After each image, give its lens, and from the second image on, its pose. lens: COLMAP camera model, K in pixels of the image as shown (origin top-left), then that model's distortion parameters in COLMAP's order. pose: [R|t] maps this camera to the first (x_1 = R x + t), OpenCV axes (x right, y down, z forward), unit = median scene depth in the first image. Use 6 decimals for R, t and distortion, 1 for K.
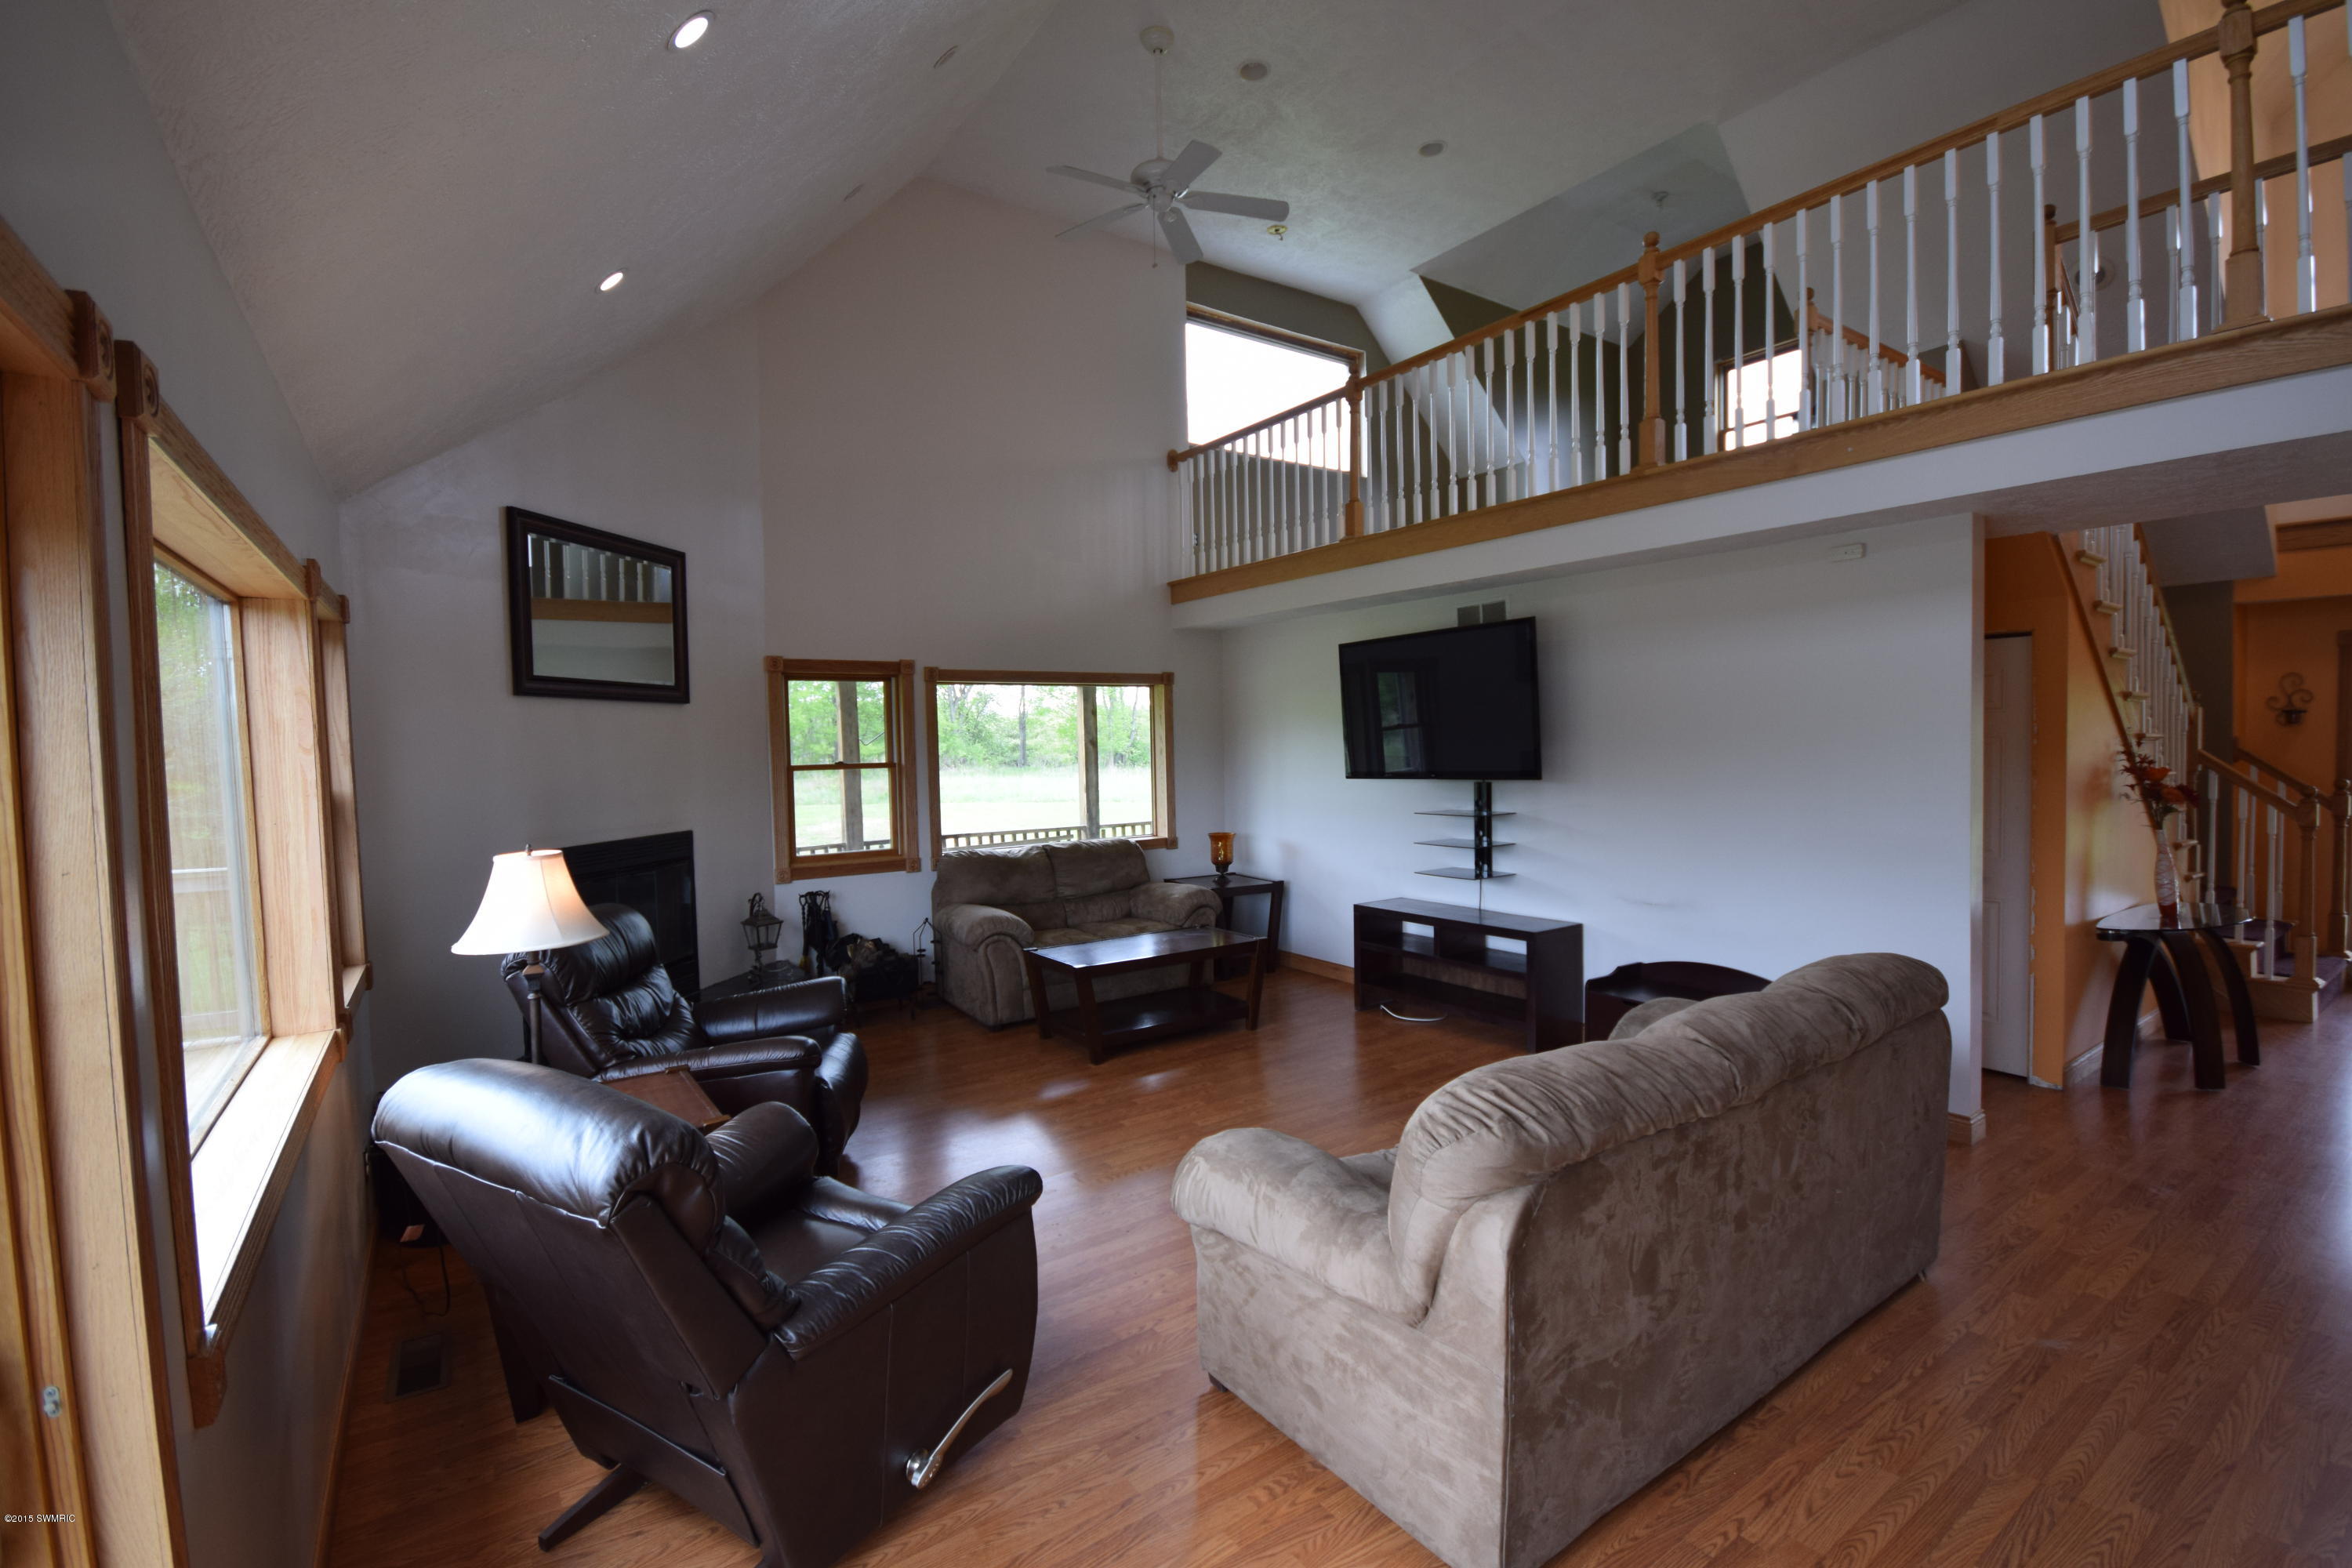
lens RADIAL K [[1039.1, 0, 1178.6], [0, 1039.1, 776.0], [0, 0, 1]] dist [0.010963, -0.013562]
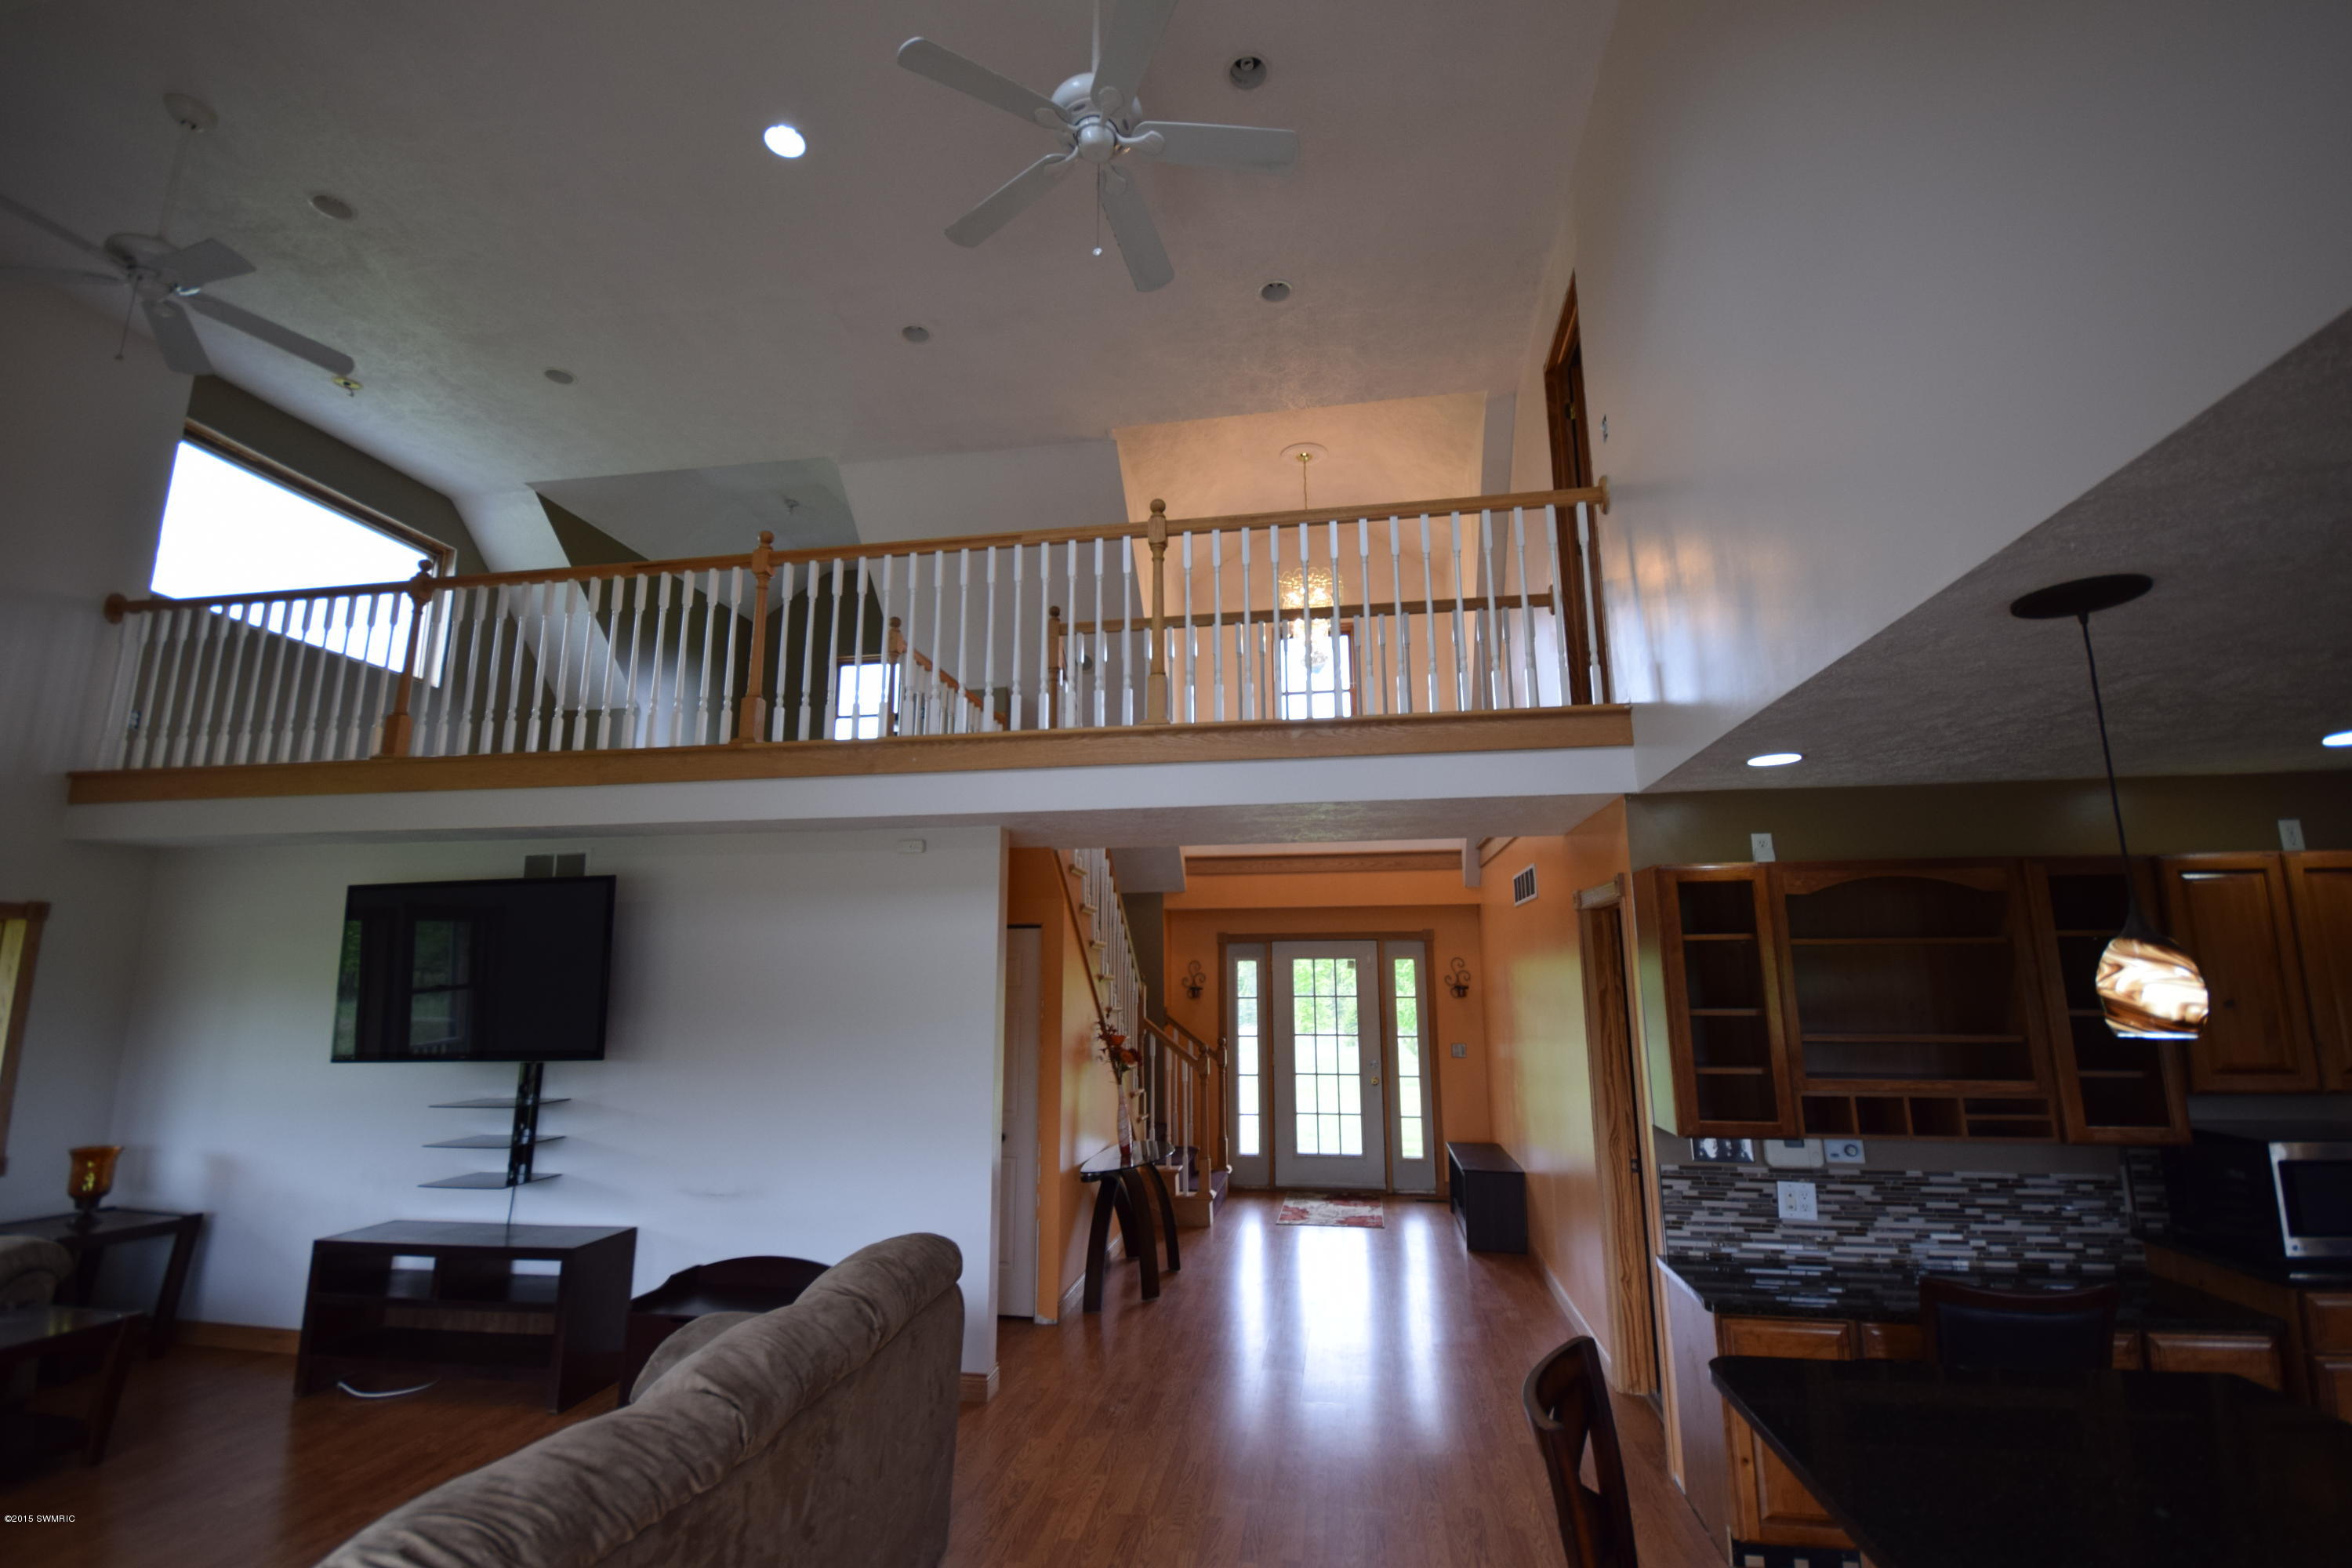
lens RADIAL K [[1051.7, 0, 1176.0], [0, 1051.7, 784.0], [0, 0, 1]] dist [0.015756, -0.016427]
pose [[0.695579, 0.153577, 0.701843, 0.021948], [0.016221, 0.973280, -0.229049, -0.011025], [-0.718266, 0.170706, 0.674502, 0.007542]]
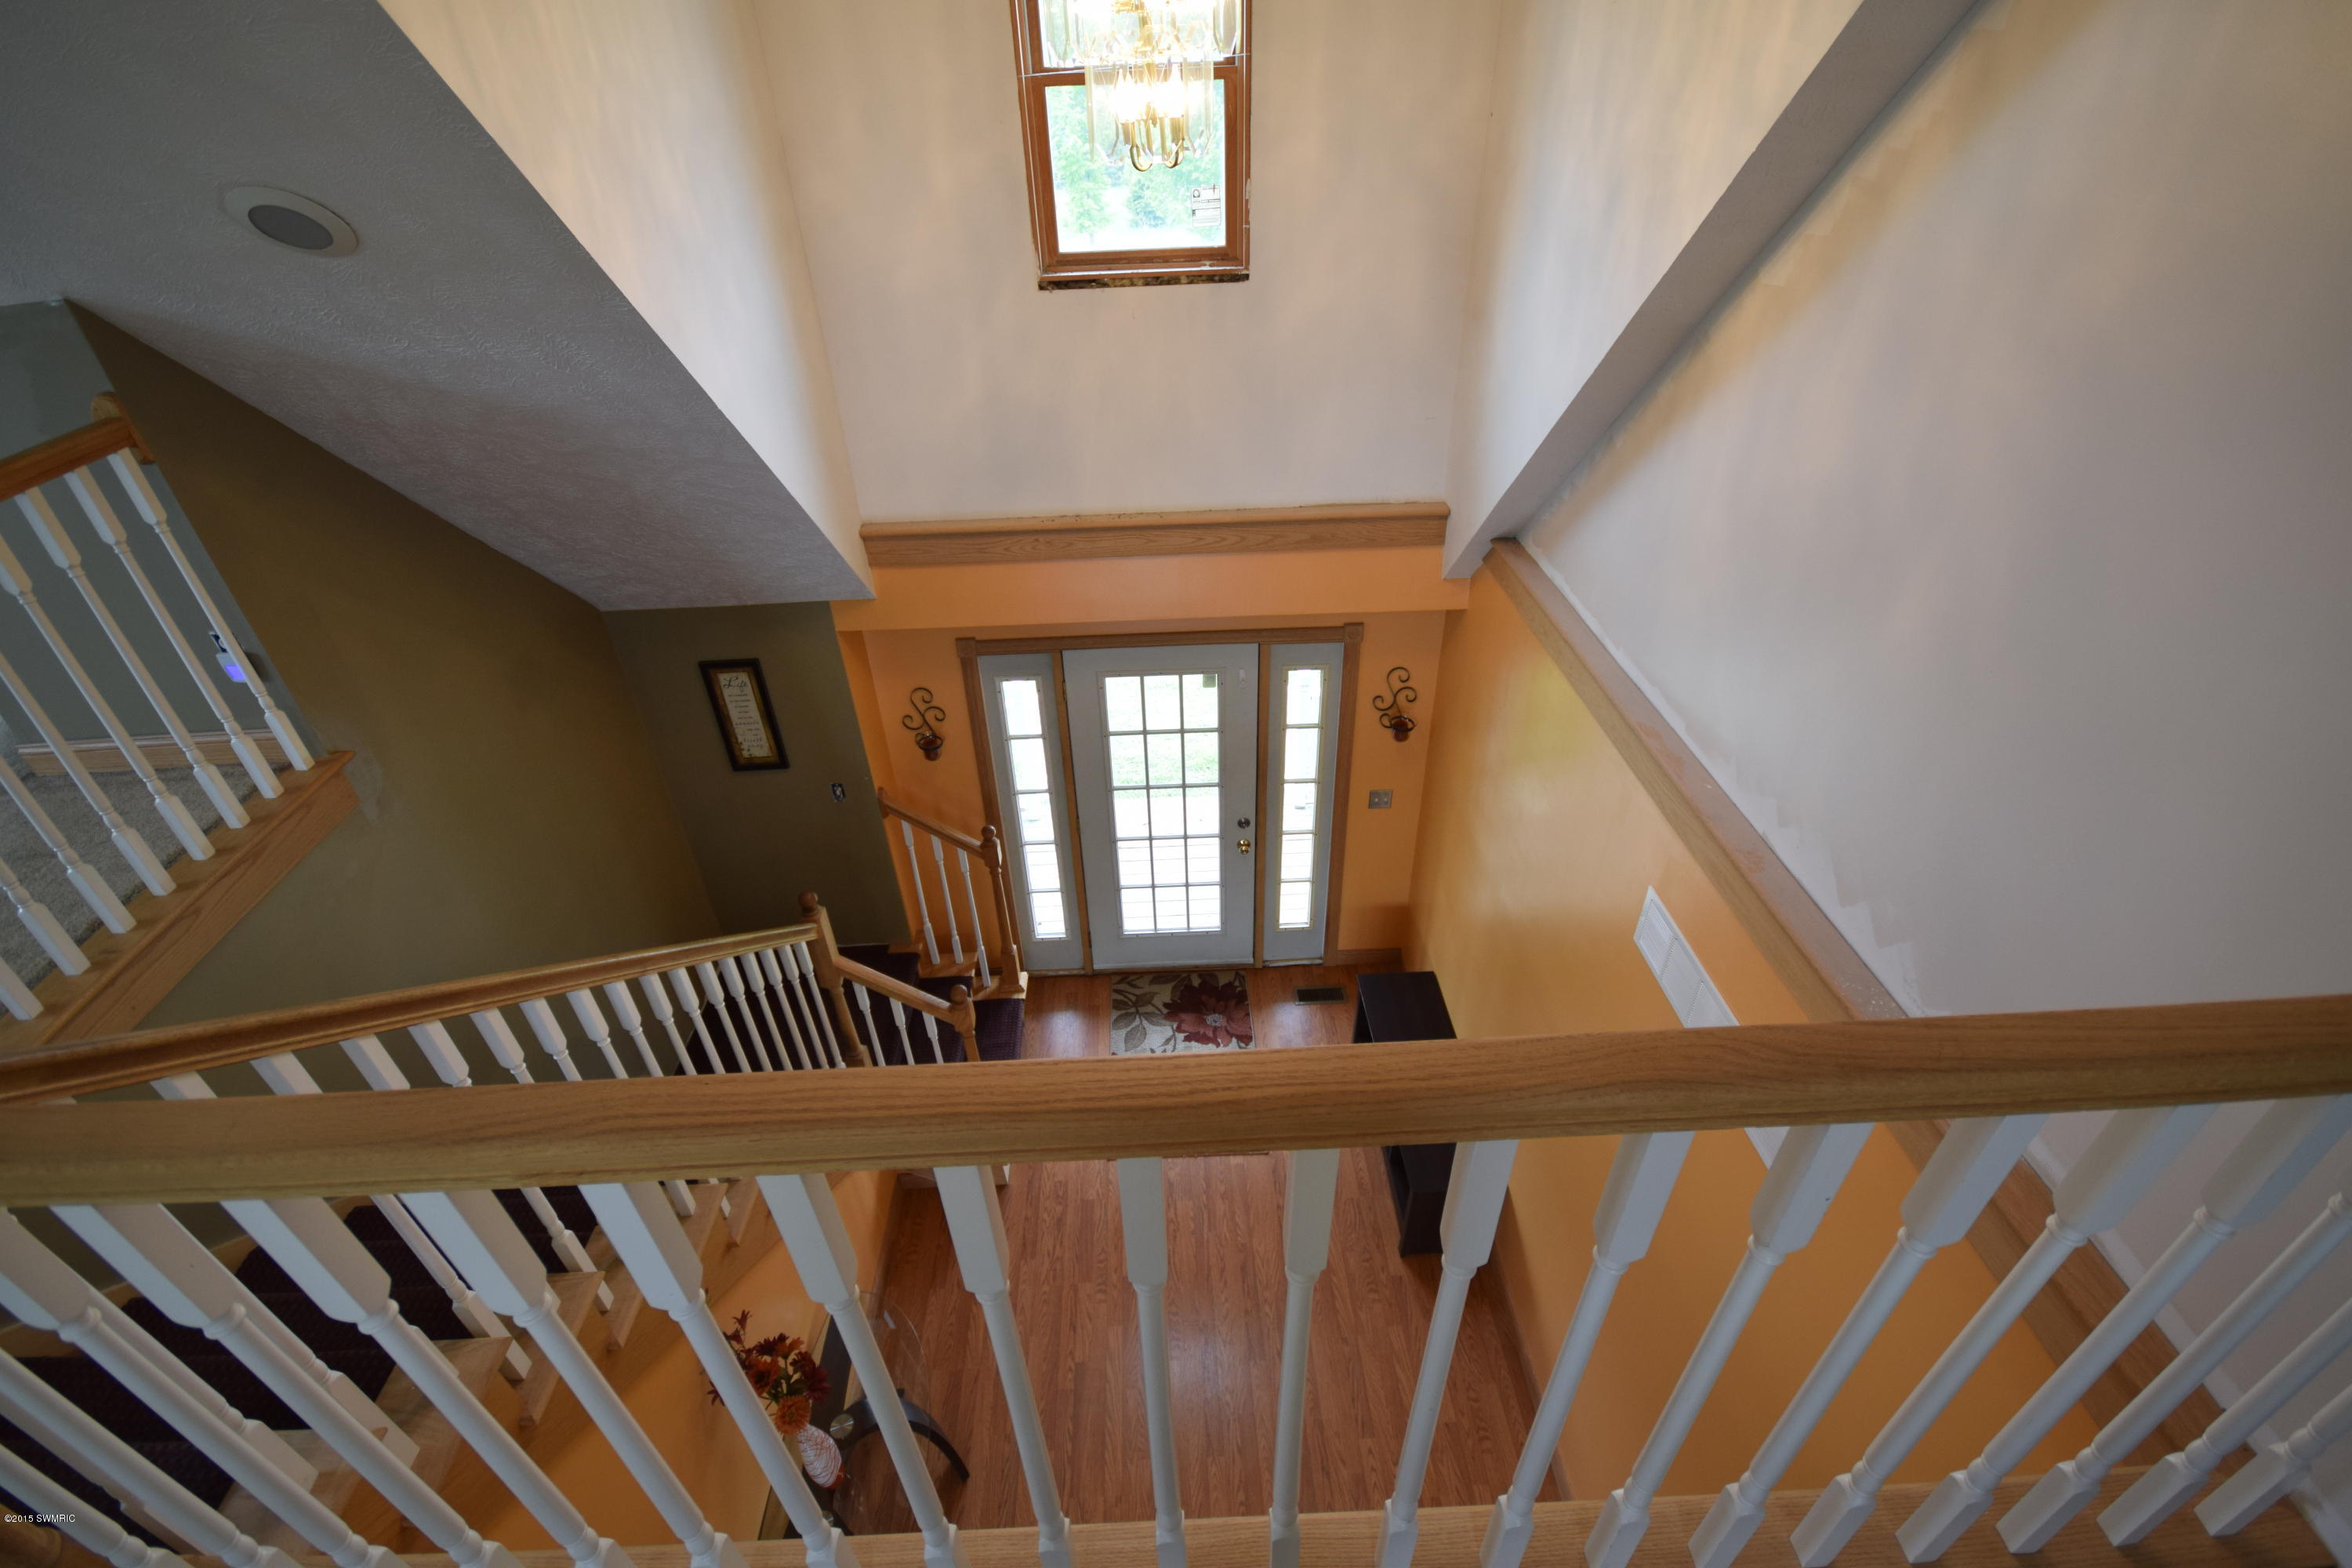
lens RADIAL K [[1039.1, 0, 1178.6], [0, 1039.1, 776.0], [0, 0, 1]] dist [0.010963, -0.013562]
pose [[0.539068, -0.477400, 0.693899, 0.376799], [0.050874, 0.840802, 0.538947, -0.263629], [-0.840725, -0.255228, 0.477536, 0.273614]]
